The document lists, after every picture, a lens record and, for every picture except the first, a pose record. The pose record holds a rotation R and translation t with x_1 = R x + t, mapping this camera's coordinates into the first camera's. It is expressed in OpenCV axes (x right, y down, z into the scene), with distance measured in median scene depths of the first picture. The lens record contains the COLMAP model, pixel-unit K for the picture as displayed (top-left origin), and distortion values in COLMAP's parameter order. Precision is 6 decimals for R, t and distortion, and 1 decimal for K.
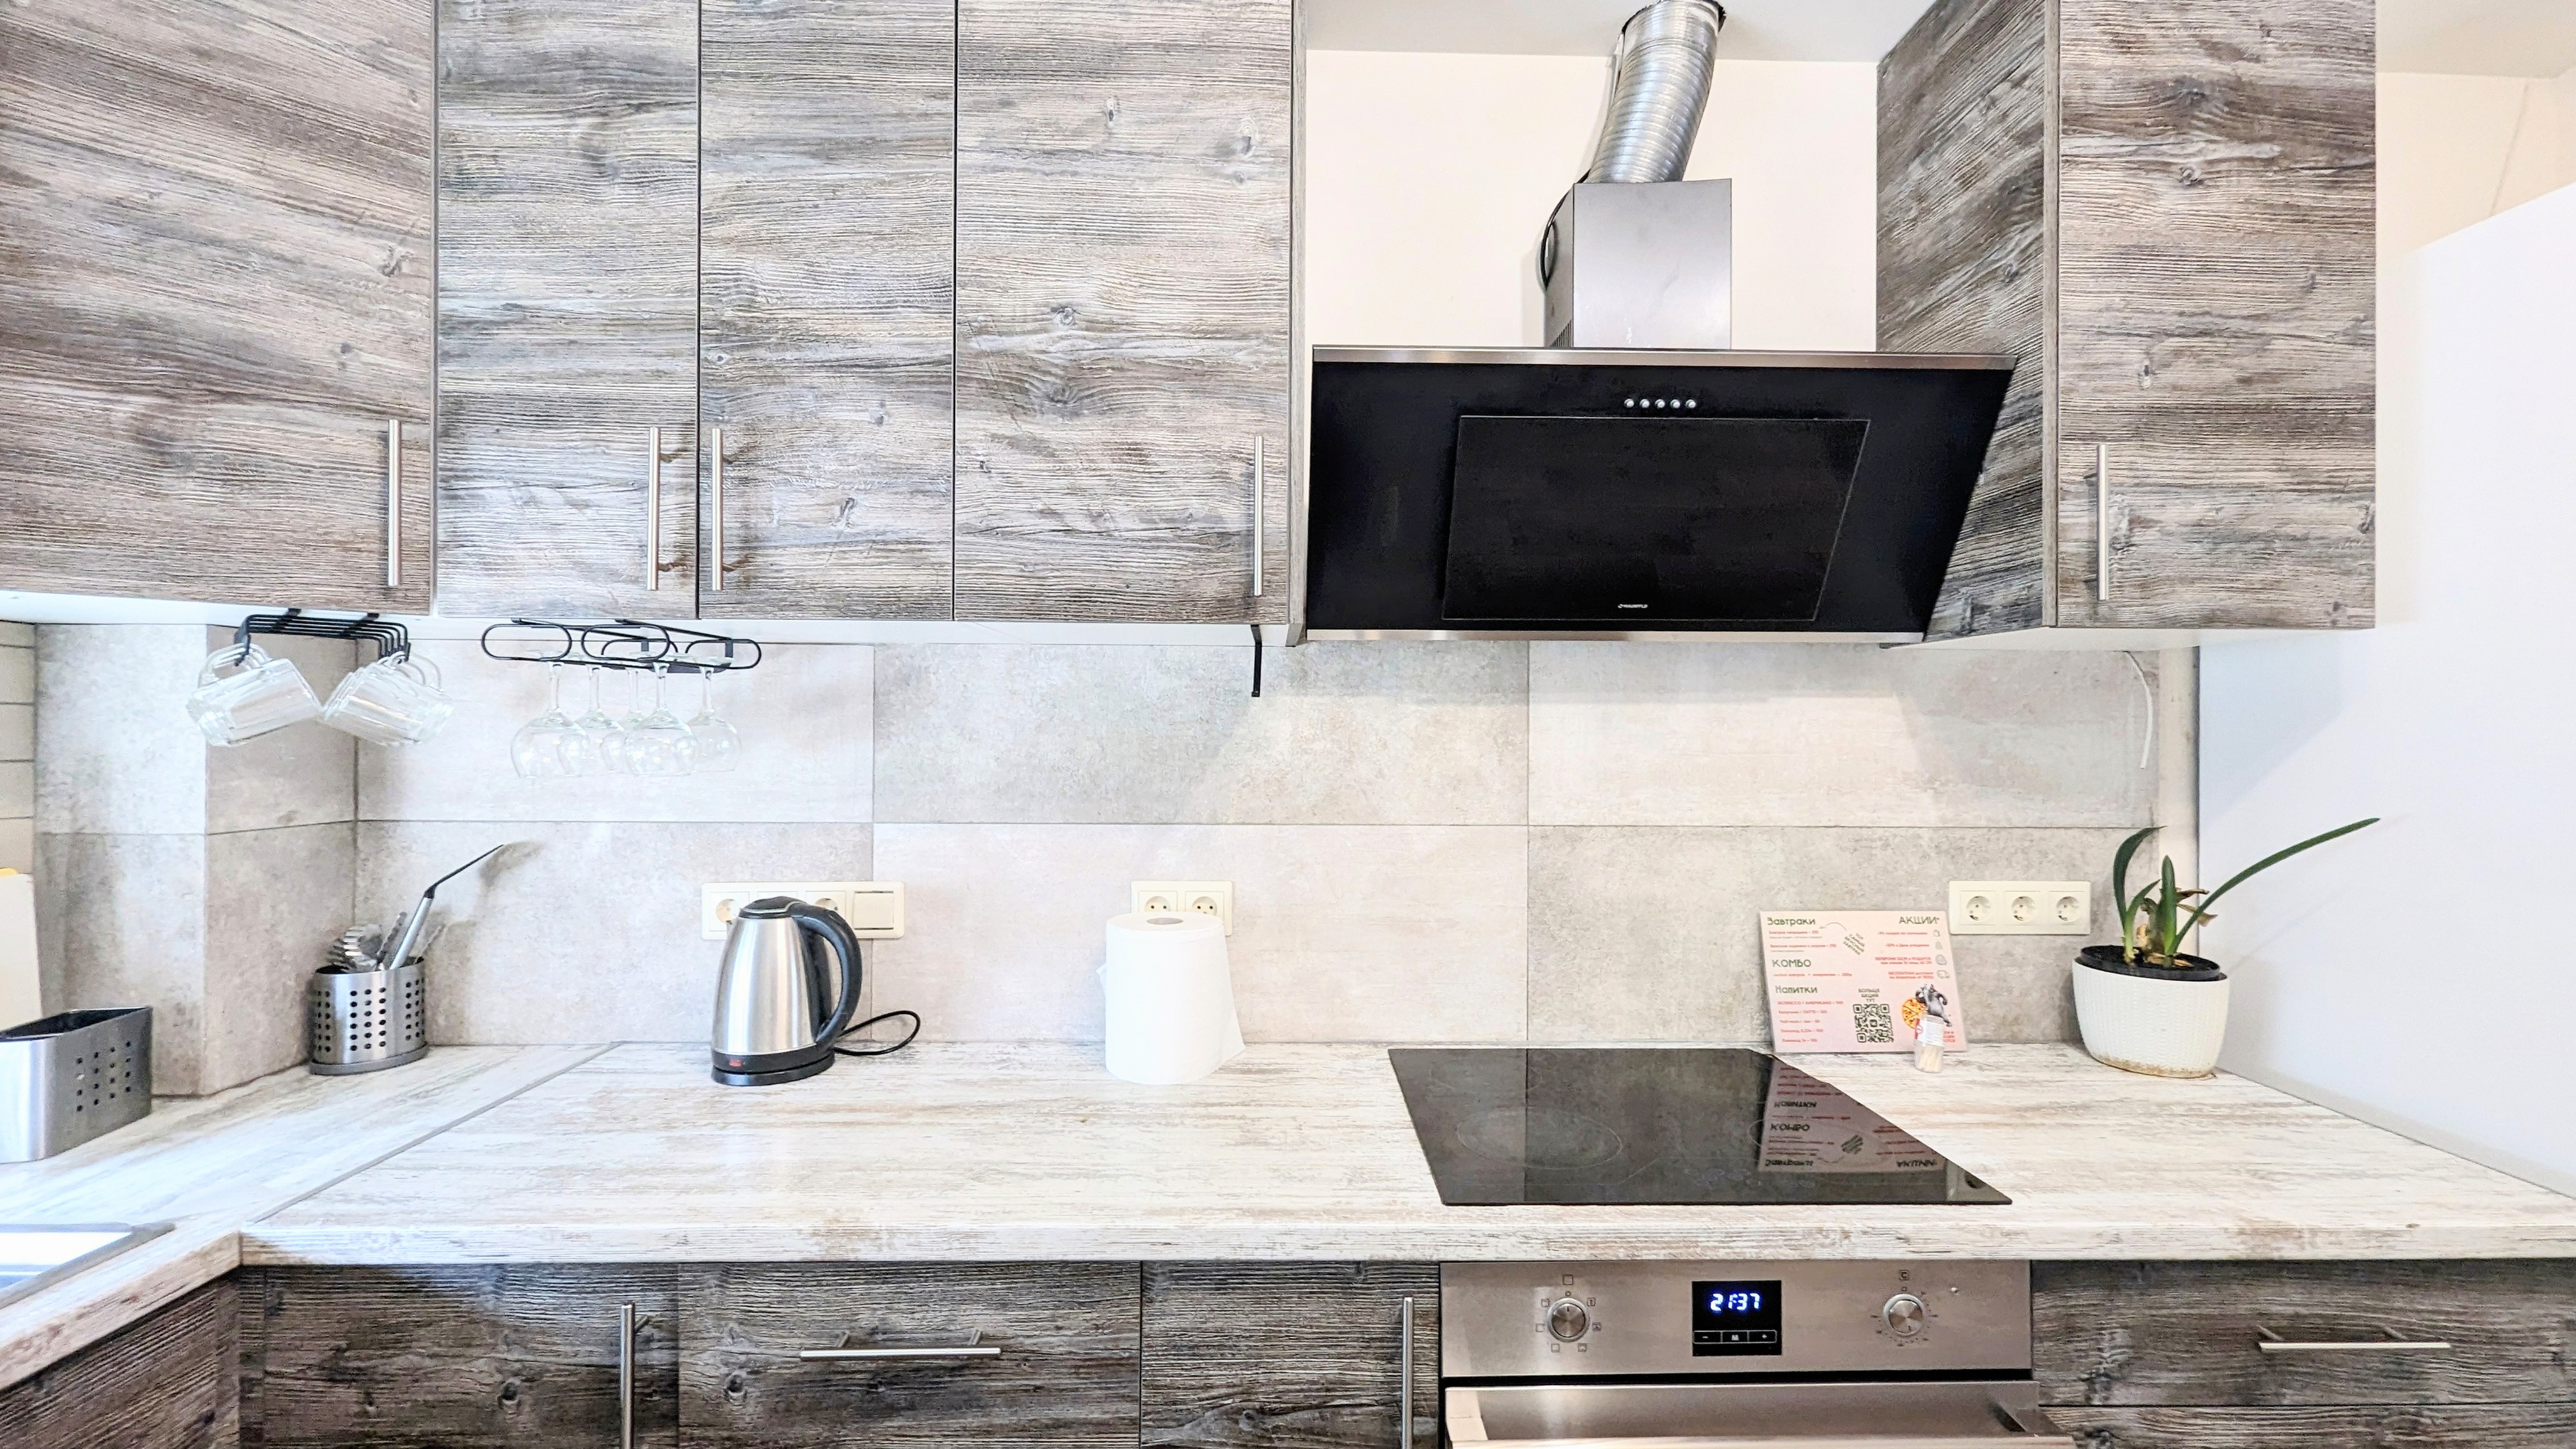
lens RADIAL K [[1068.7, 0, 1301.3], [0, 1068.7, 728.2], [0, 0, 1]] dist [0.004341, -0.000298]
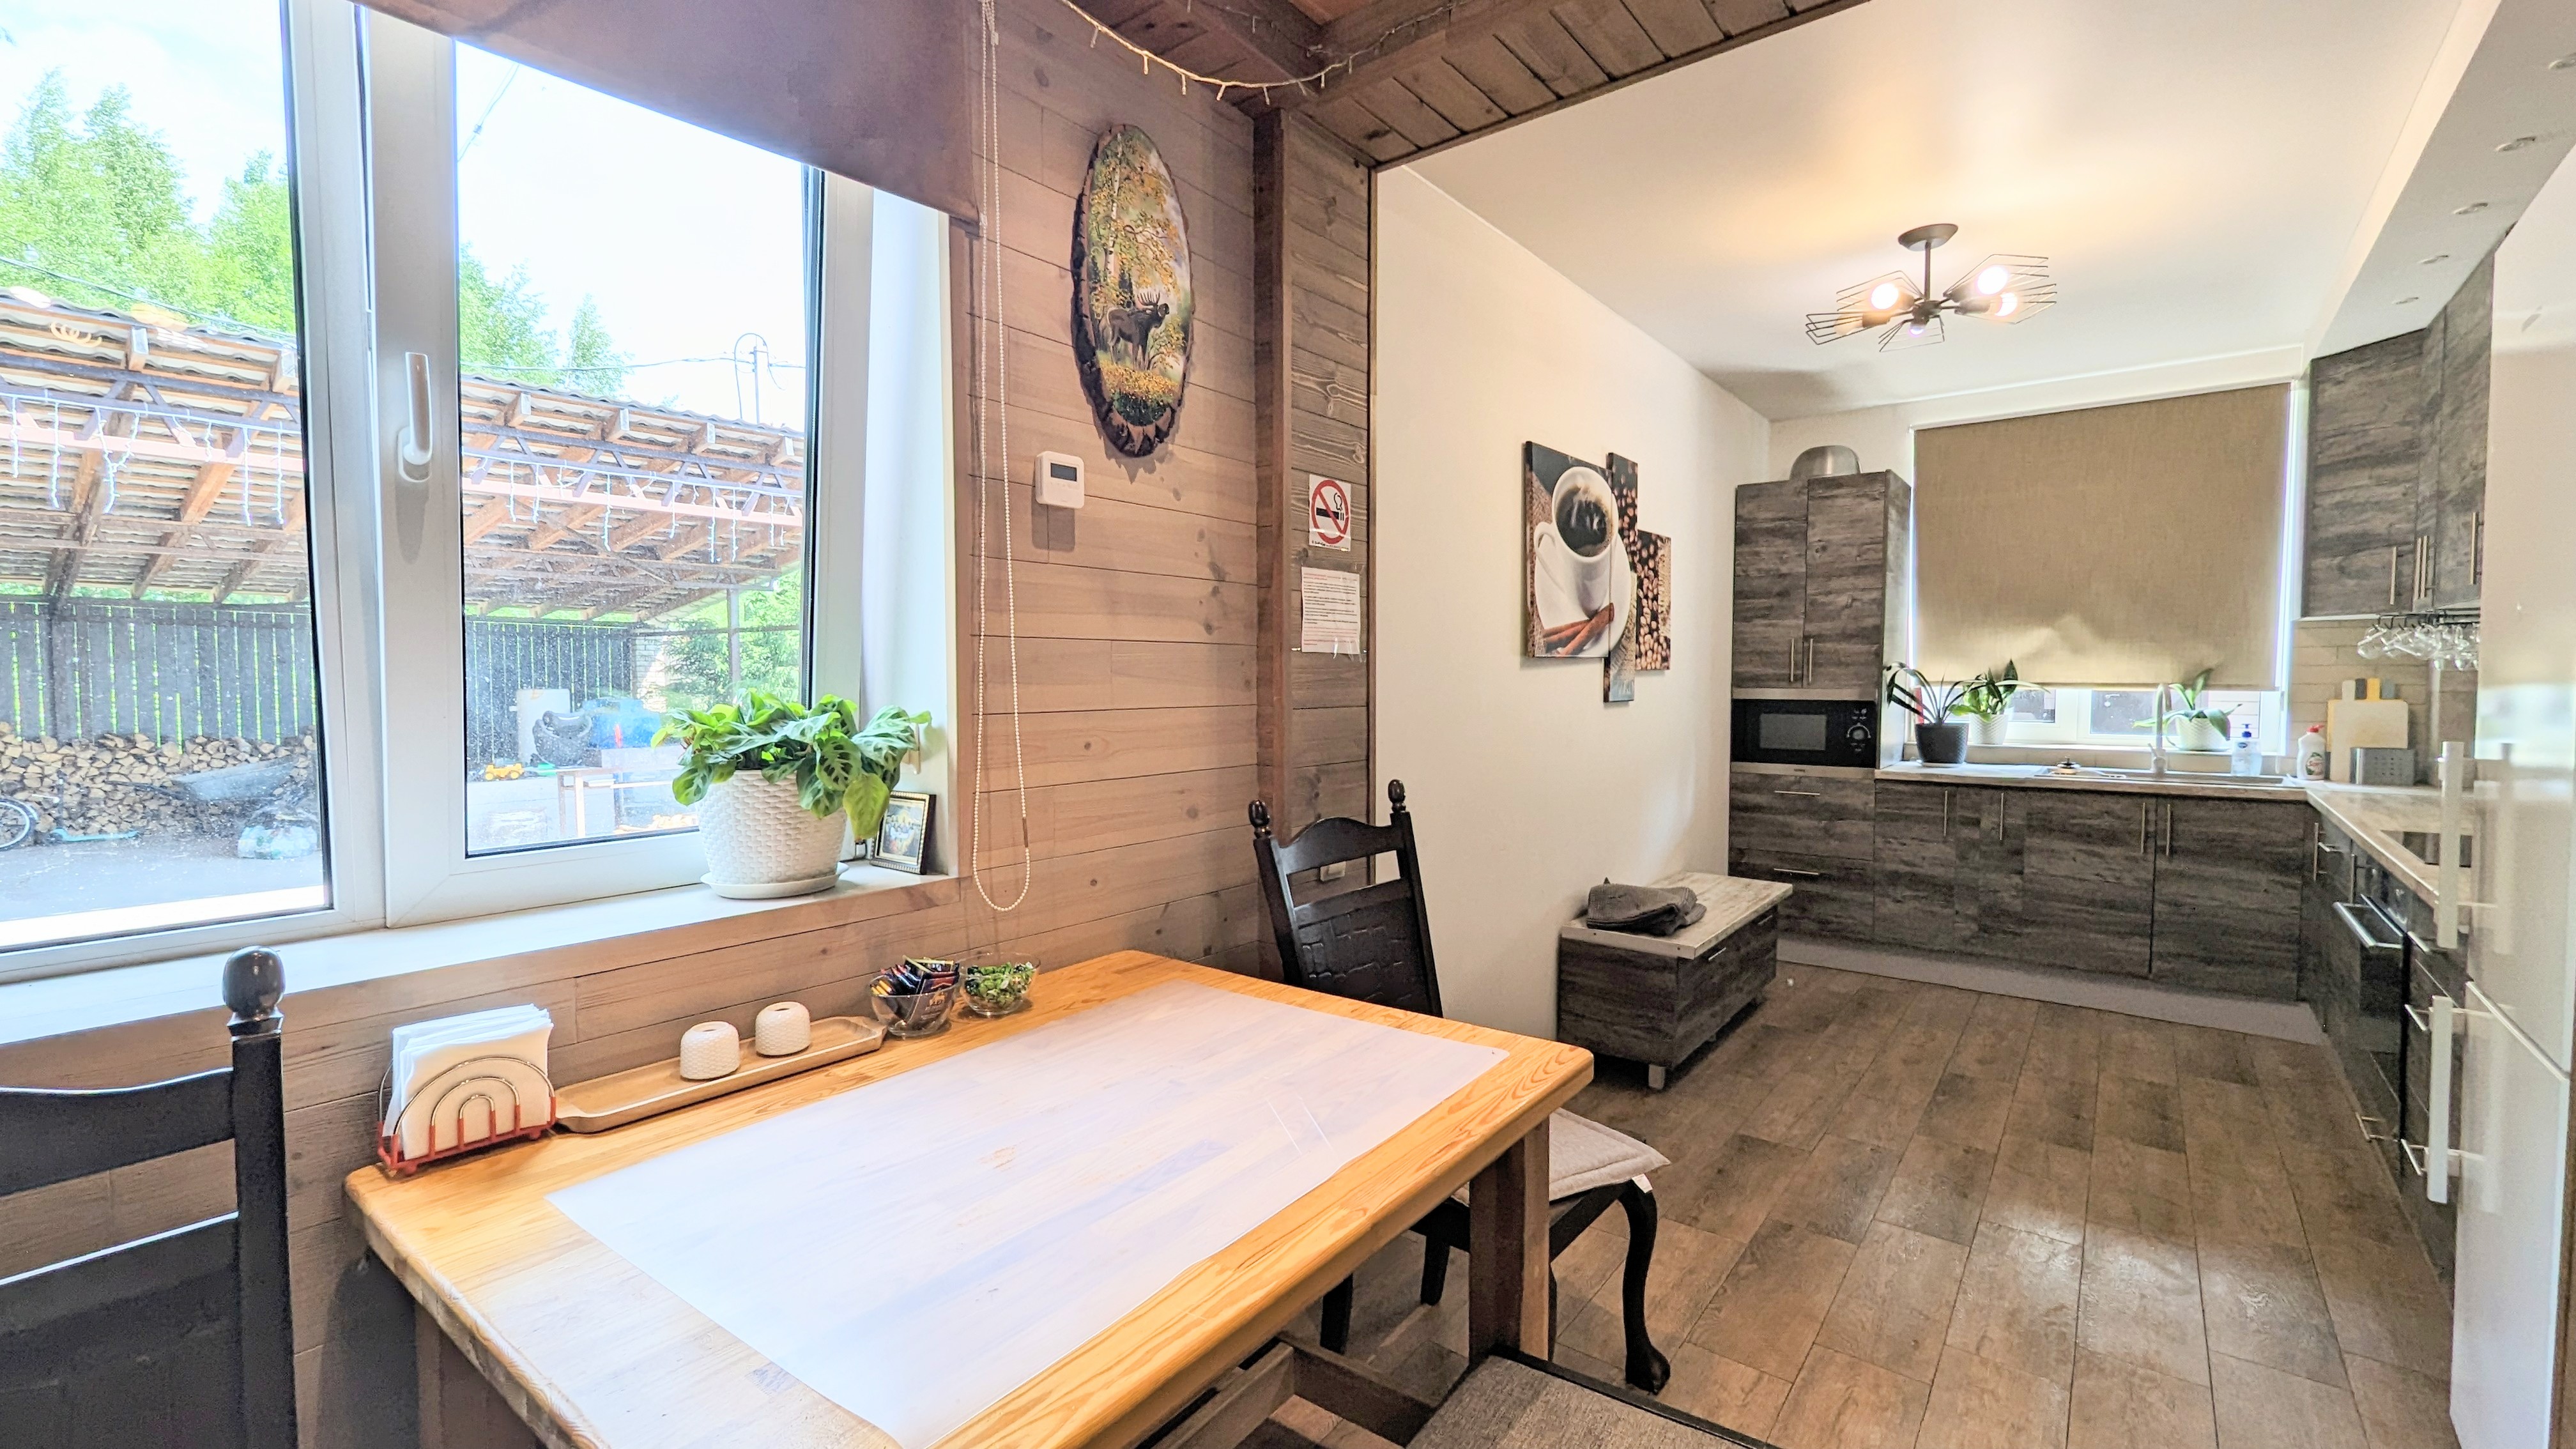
lens RADIAL K [[1051.0, 0, 1283.9], [0, 1051.0, 729.7], [0, 0, 1]] dist [0.001529, -0.002851]
pose [[-0.653938, 0.036712, -0.755657, 3.065822], [0.004106, 0.998979, 0.044980, 0.065995], [0.756537, 0.026312, -0.653421, 0.534855]]
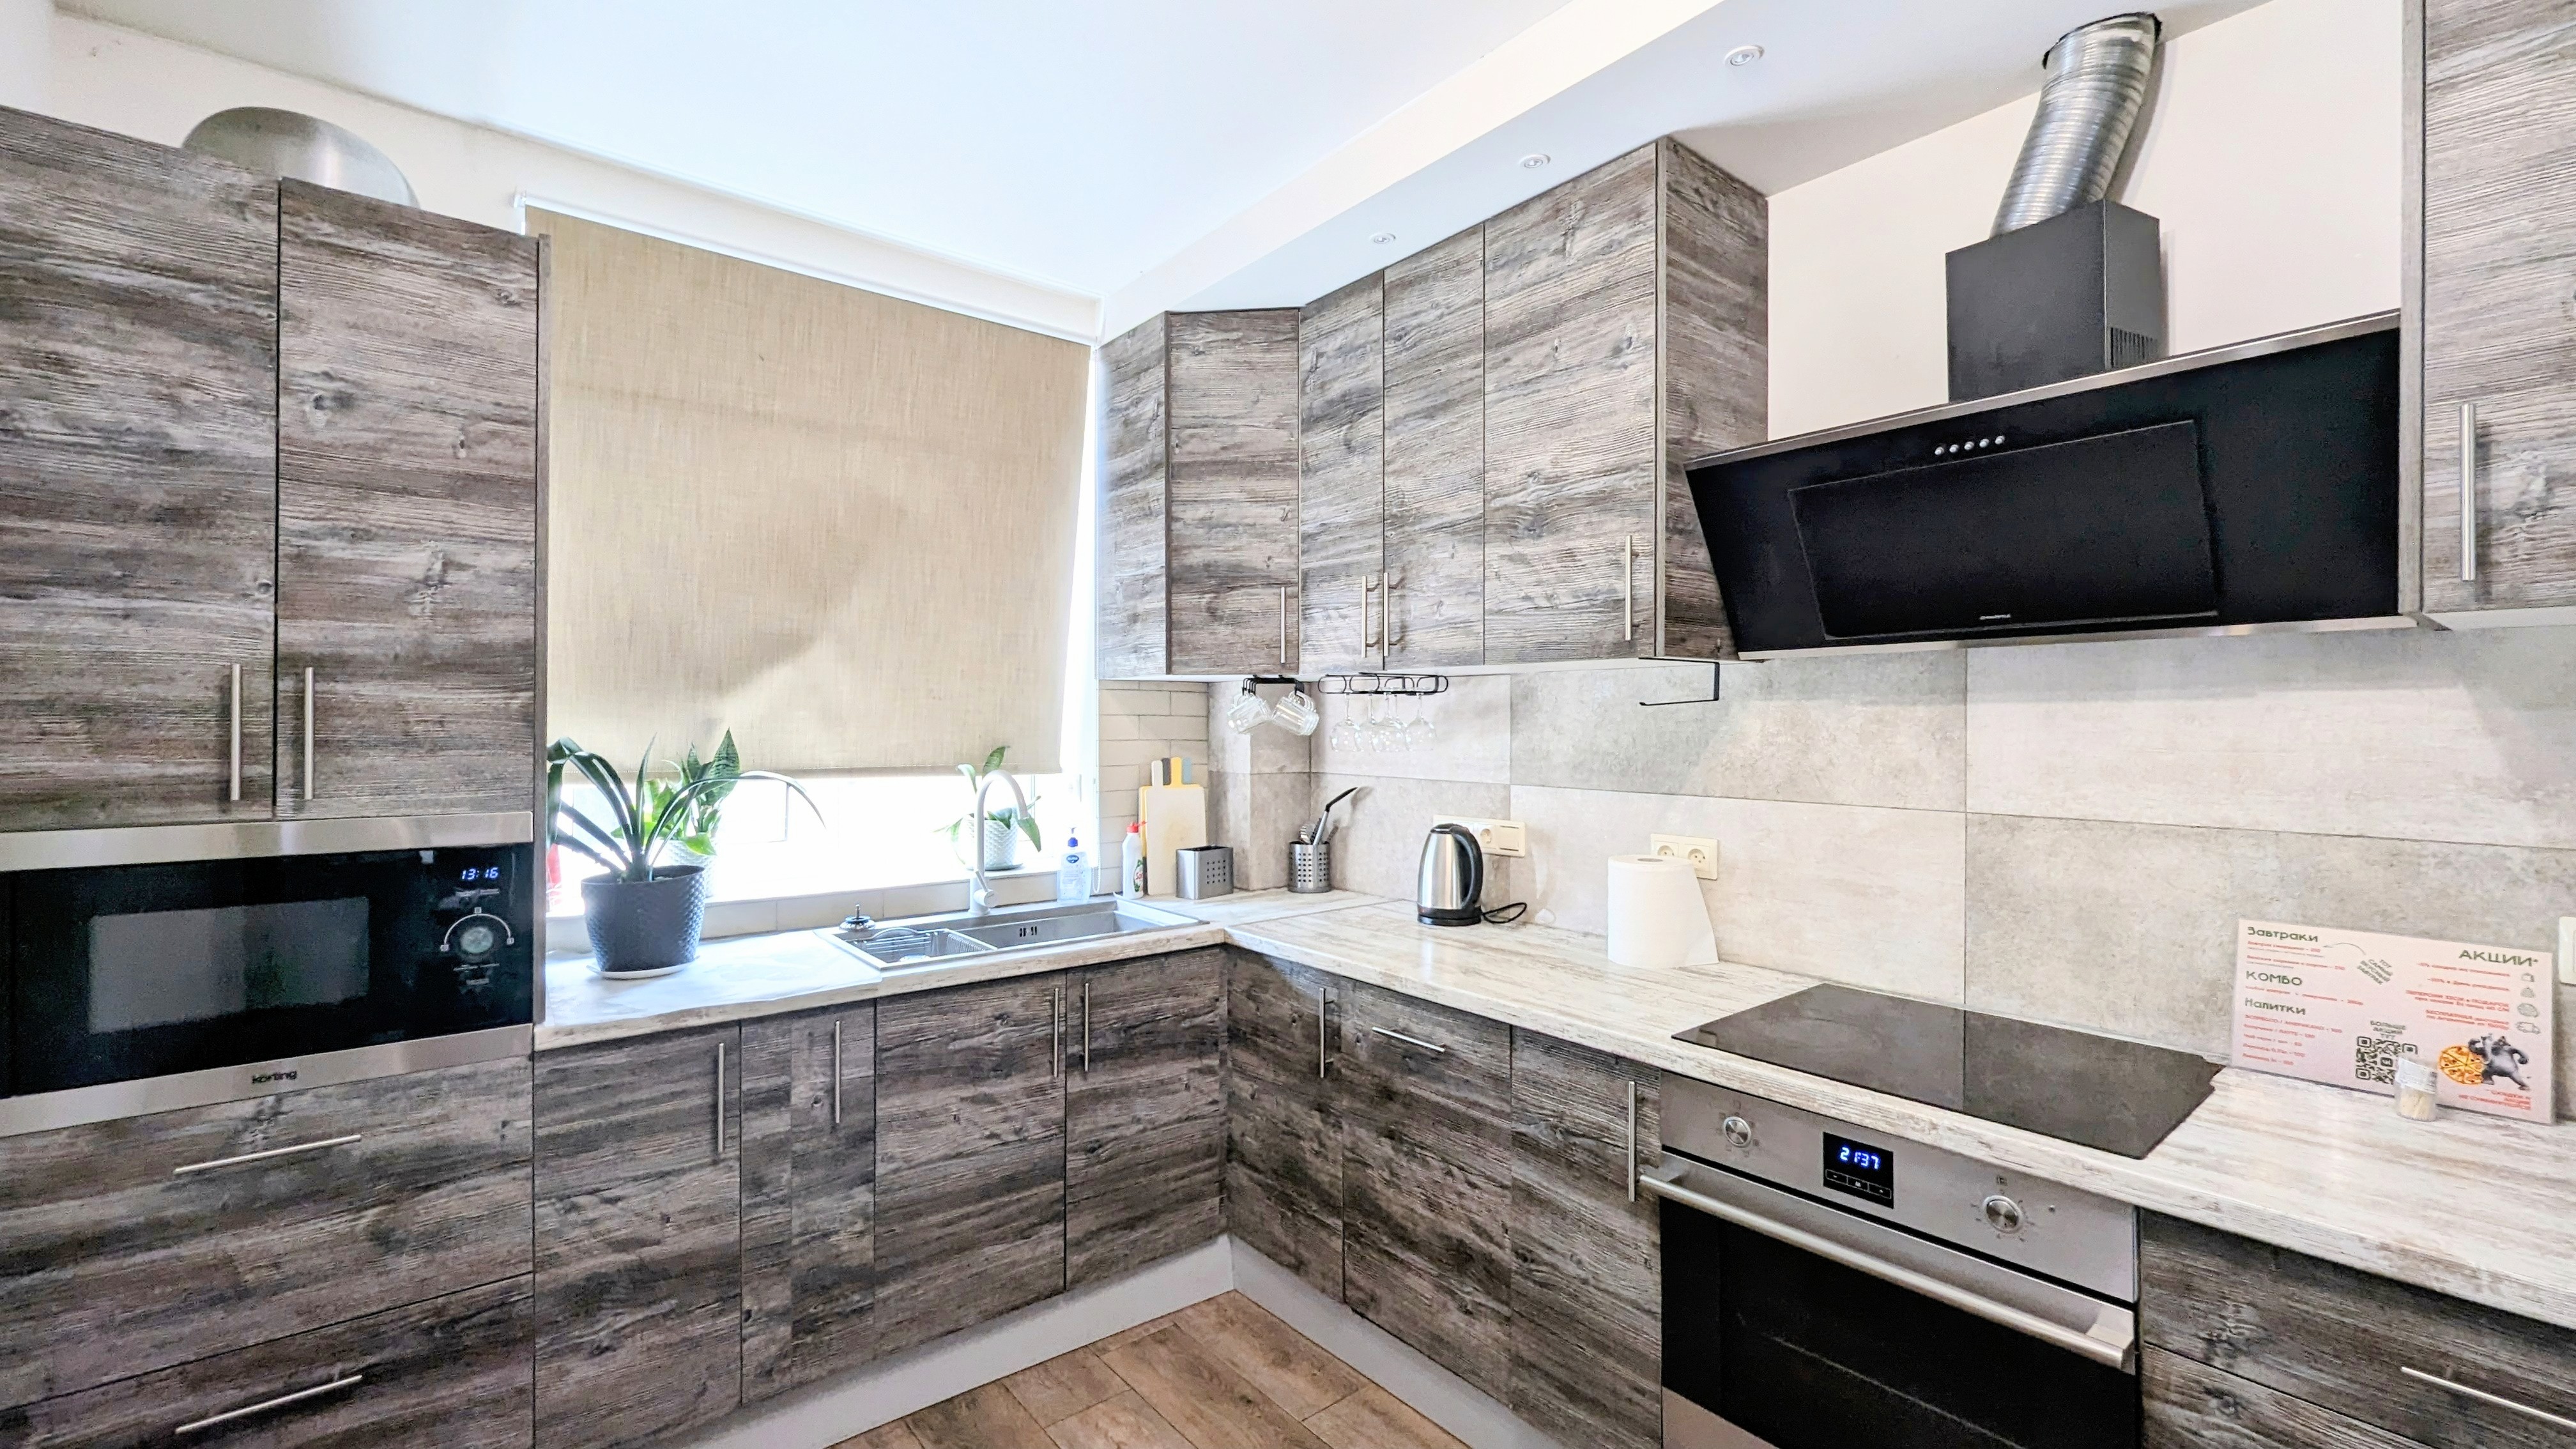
lens RADIAL K [[1068.7, 0, 1301.3], [0, 1068.7, 728.2], [0, 0, 1]] dist [0.004341, -0.000298]
pose [[0.612628, 0.001049, -0.790371, 0.840048], [0.004120, 0.999981, 0.004520, -0.006304], [0.790361, -0.006025, 0.612612, -0.293969]]
